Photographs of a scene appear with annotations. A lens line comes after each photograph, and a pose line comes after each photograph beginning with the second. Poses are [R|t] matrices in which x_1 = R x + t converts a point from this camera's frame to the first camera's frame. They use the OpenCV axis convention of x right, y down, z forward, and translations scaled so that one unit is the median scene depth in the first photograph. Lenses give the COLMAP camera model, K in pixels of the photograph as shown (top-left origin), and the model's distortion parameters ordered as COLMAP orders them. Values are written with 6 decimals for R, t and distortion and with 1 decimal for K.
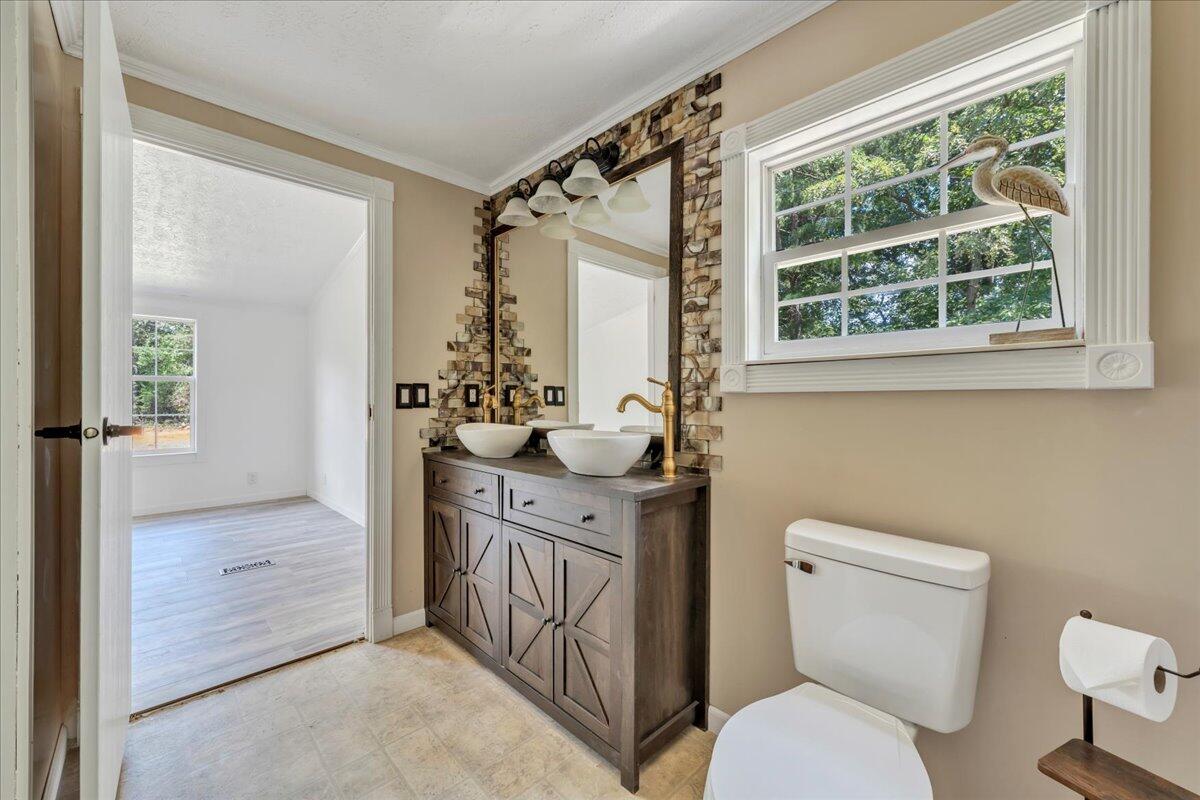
lens RADIAL K [[489.4, 0, 604.1], [0, 489.4, 396.9], [0, 0, 1]] dist [0.000519, 0.000024]
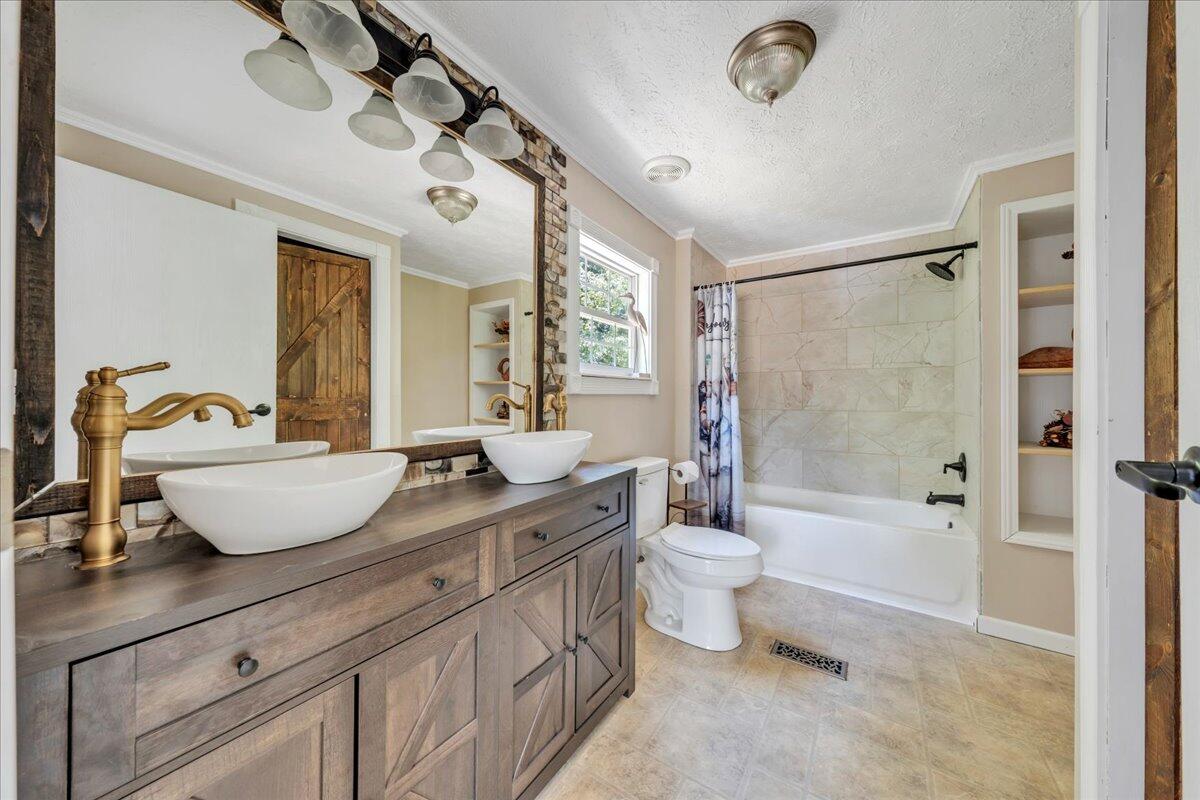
lens RADIAL K [[413.3, 0, 597.6], [0, 413.3, 395.5], [0, 0, 1]] dist [-0.001017, -0.000041]
pose [[-0.231271, -0.000579, 0.972889, -0.858076], [0.001750, 0.999998, 0.001012, -0.004874], [-0.972888, 0.001936, -0.231270, 1.133521]]
